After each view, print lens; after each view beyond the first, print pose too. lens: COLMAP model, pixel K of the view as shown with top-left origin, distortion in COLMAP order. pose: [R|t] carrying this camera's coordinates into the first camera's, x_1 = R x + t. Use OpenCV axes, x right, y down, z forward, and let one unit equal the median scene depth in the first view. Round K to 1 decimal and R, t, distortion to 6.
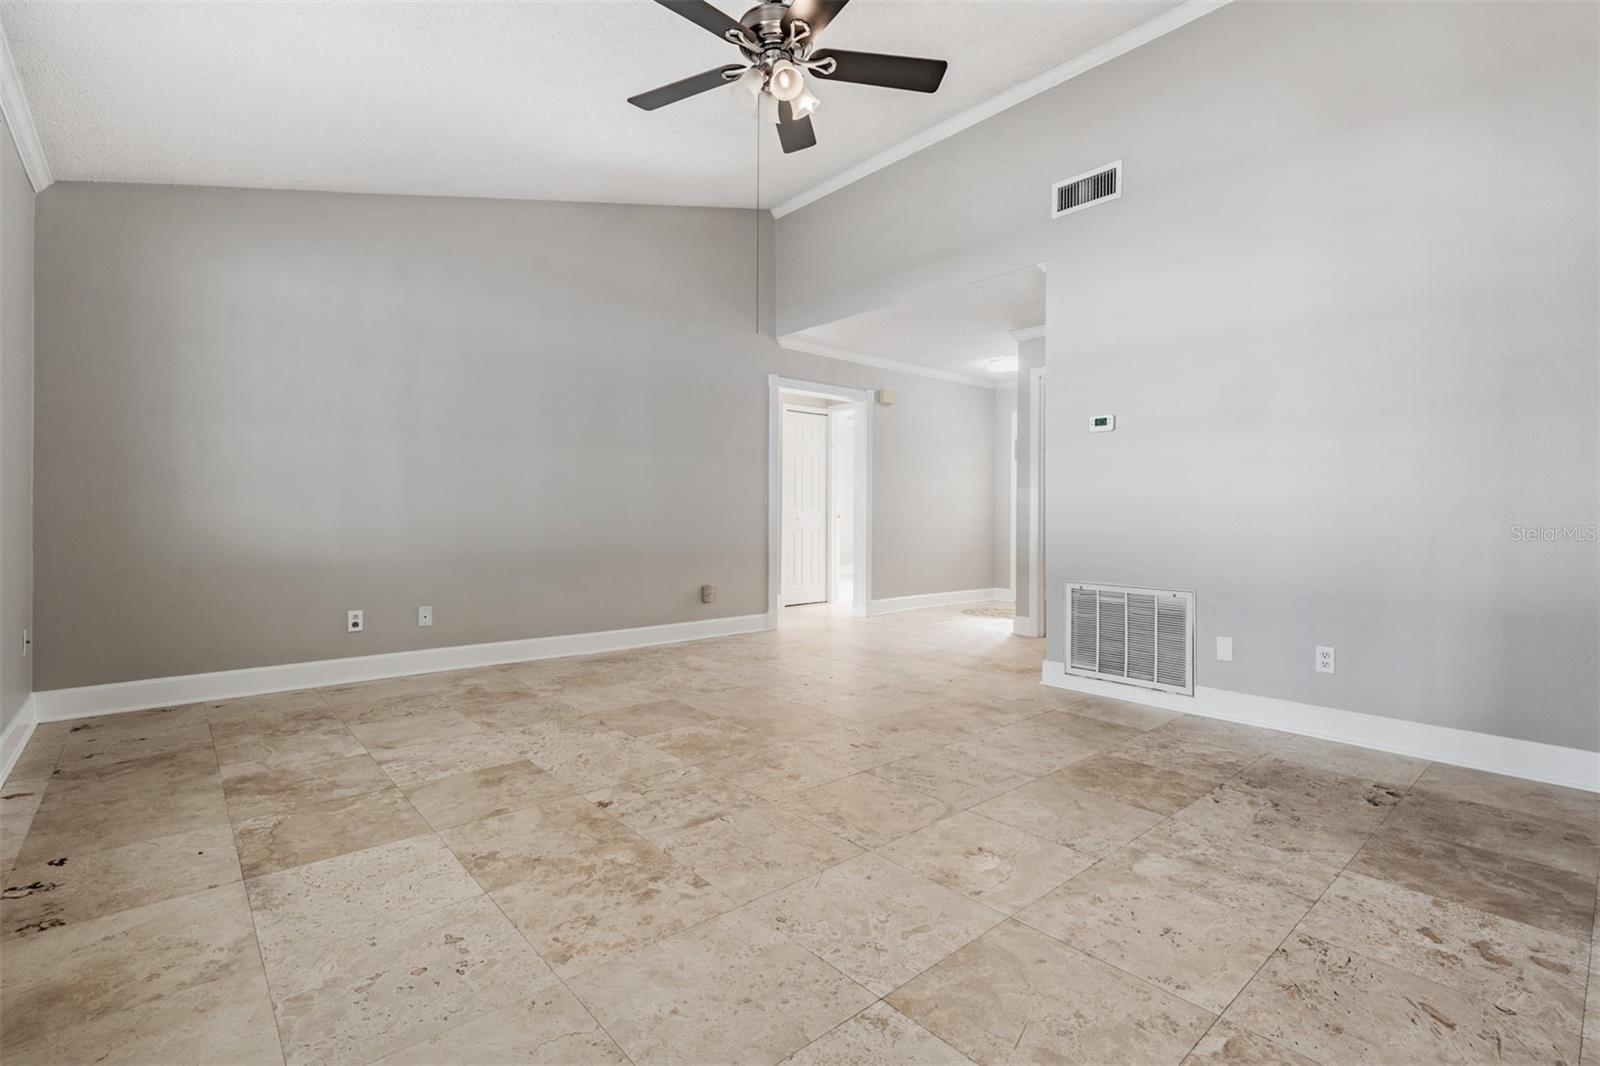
lens RADIAL K [[741.3, 0, 790.9], [0, 741.3, 512.6], [0, 0, 1]] dist [-0.000847, -0.000721]
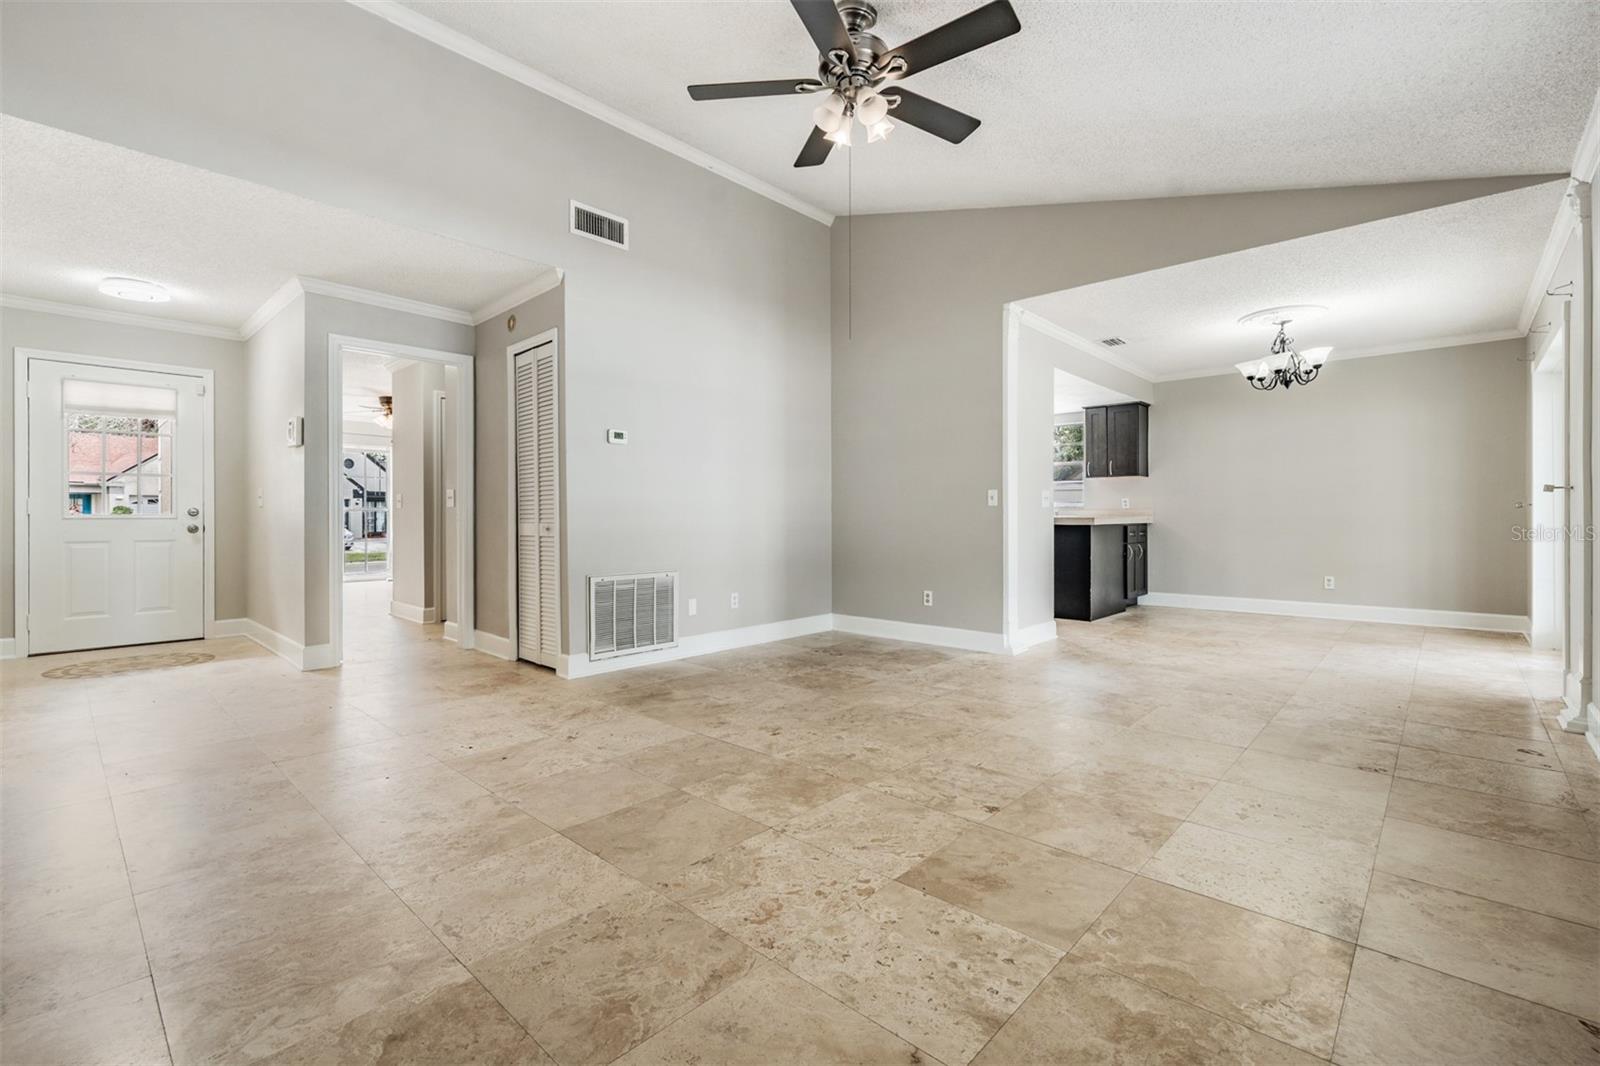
lens RADIAL K [[702.2, 0, 801.2], [0, 702.2, 516.9], [0, 0, 1]] dist [0.000175, -0.000080]
pose [[-0.118762, -0.007756, 0.992892, -1.022430], [-0.001207, 0.999970, 0.007667, -0.004877], [-0.992922, -0.000287, -0.118768, 1.209794]]
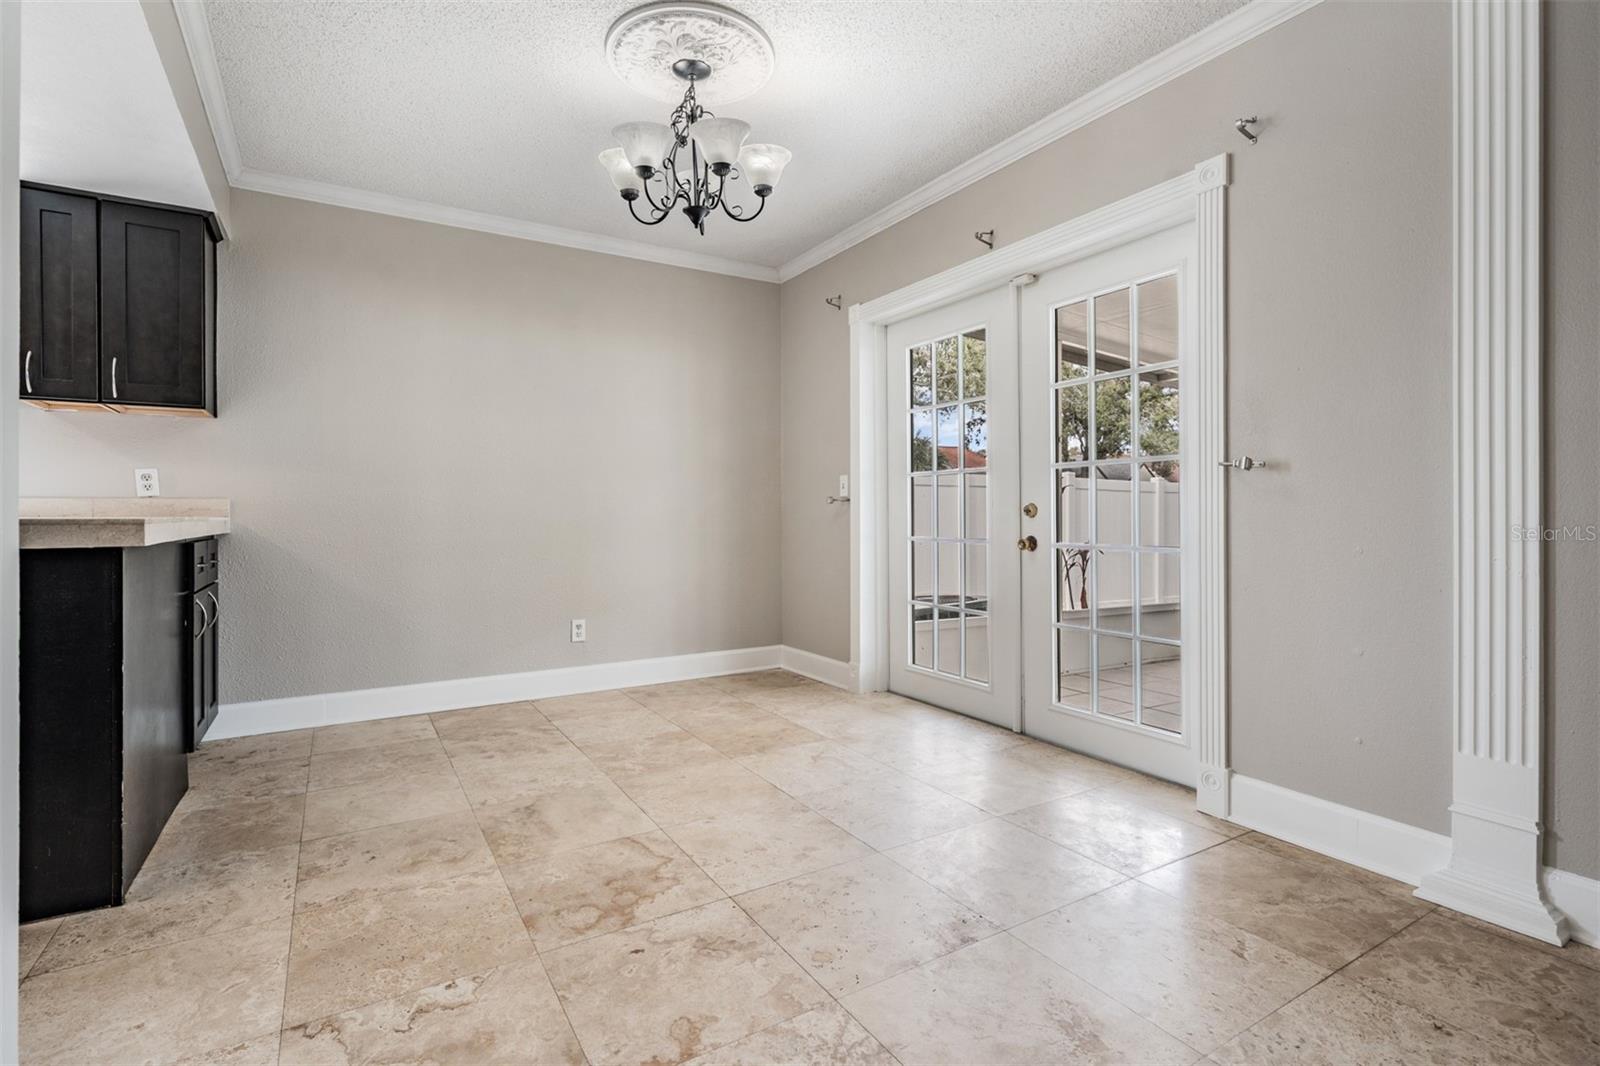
lens RADIAL K [[754.3, 0, 786.3], [0, 754.3, 522.9], [0, 0, 1]] dist [0.001191, -0.000354]
pose [[-0.984797, -0.004137, 0.173661, 0.446223], [-0.003051, 0.999974, 0.006518, 0.010769], [-0.173683, 0.005889, -0.984784, 0.551448]]
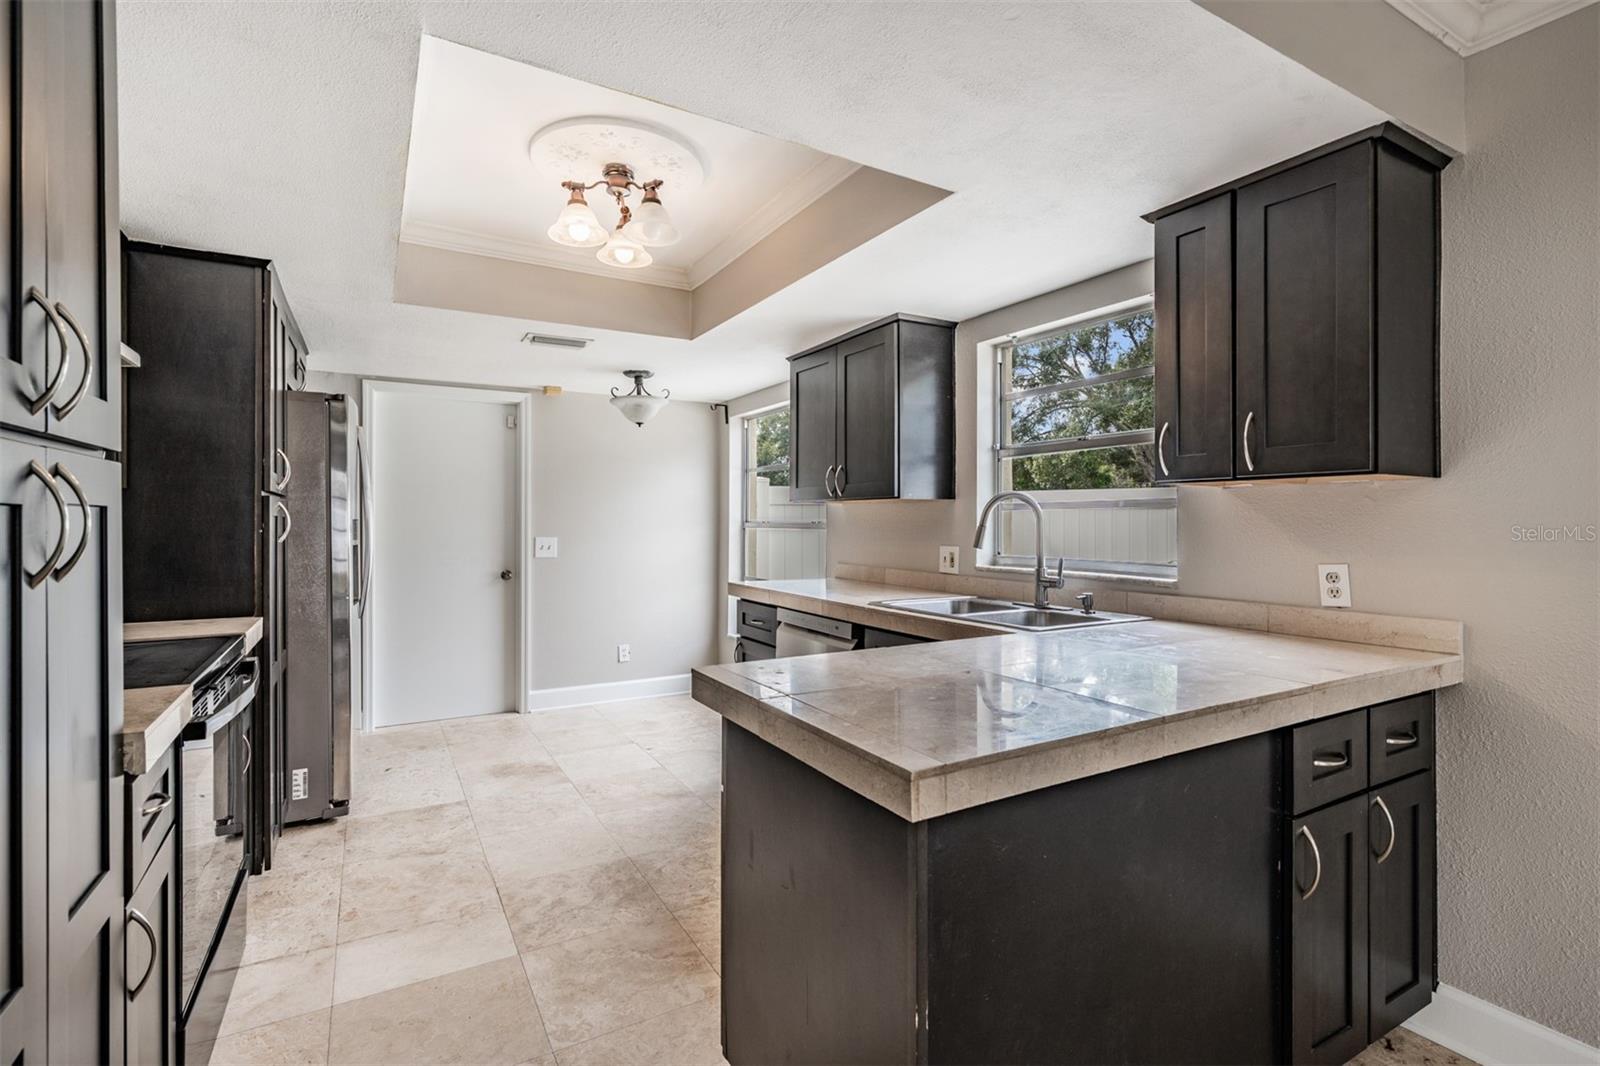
lens RADIAL K [[752.1, 0, 797.5], [0, 752.1, 515.7], [0, 0, 1]] dist [0.001178, -0.000652]
pose [[0.191263, 0.000010, 0.981539, 0.757170], [-0.002411, 0.999997, 0.000459, -0.106085], [-0.981536, -0.002454, 0.191263, -0.015168]]
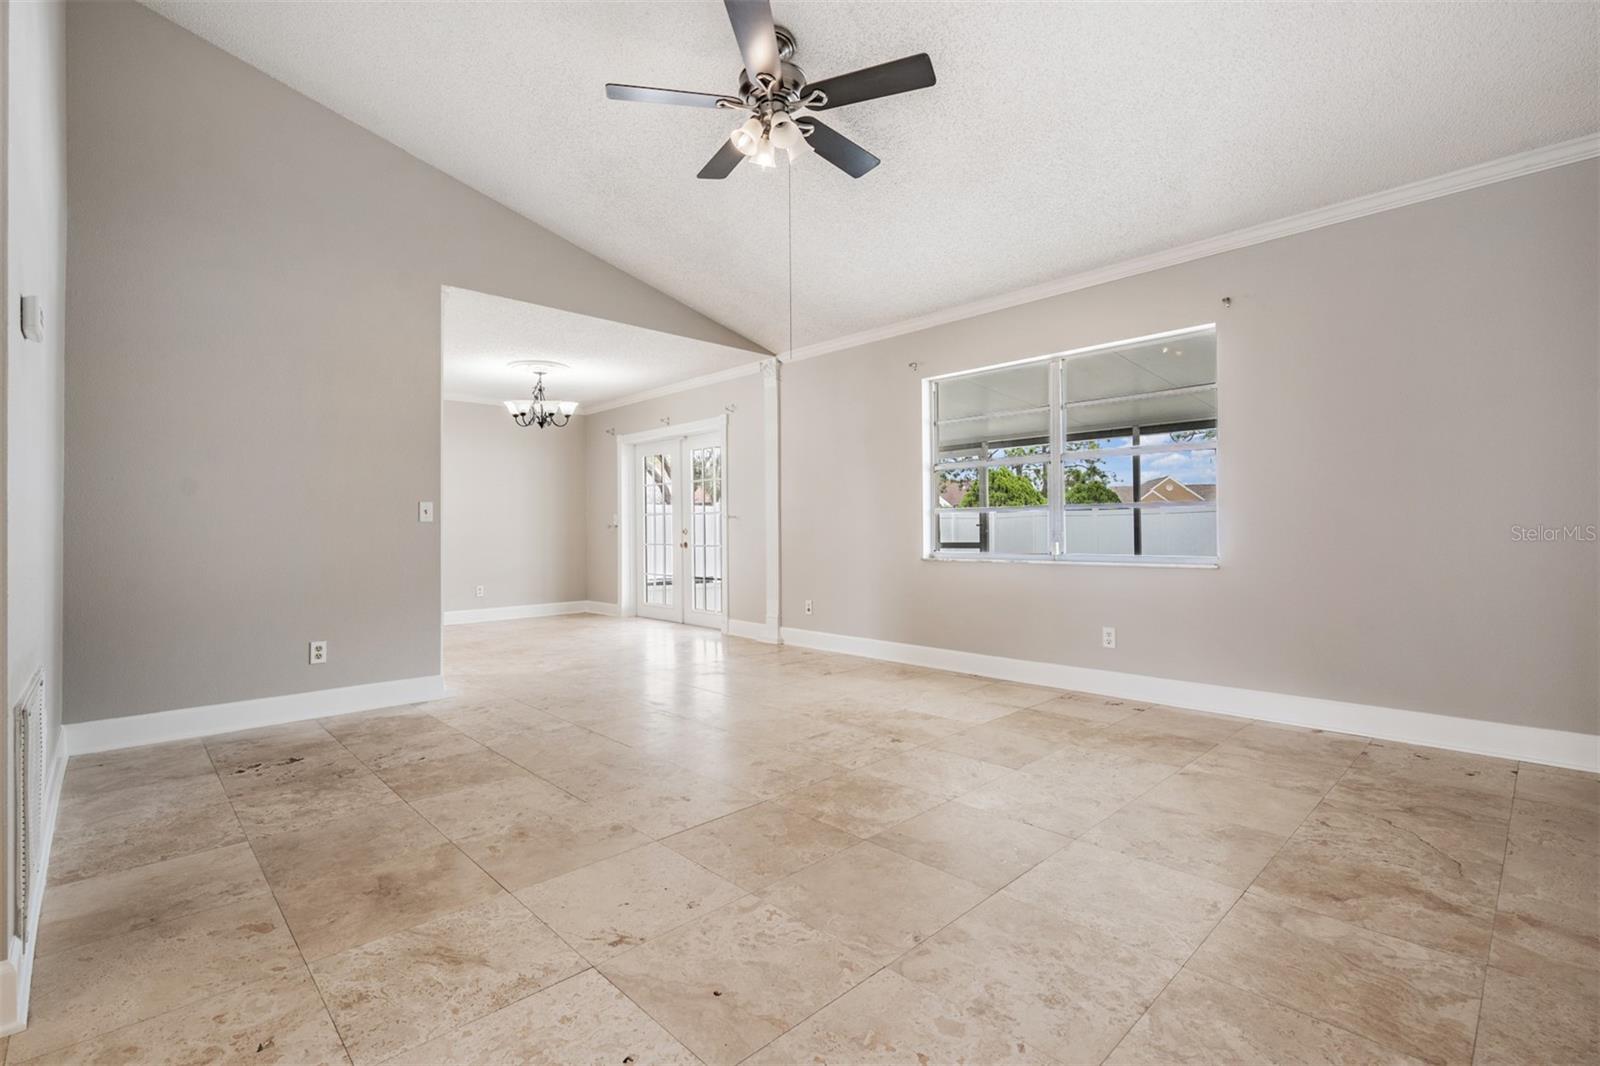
lens RADIAL K [[718.6, 0, 800.1], [0, 718.6, 518.1], [0, 0, 1]] dist [-0.000208, 0.000317]
pose [[-0.998433, 0.001546, -0.055939, -0.000552], [0.002755, 0.999764, -0.021543, 0.007081], [0.055892, -0.021664, -0.998202, 2.063768]]
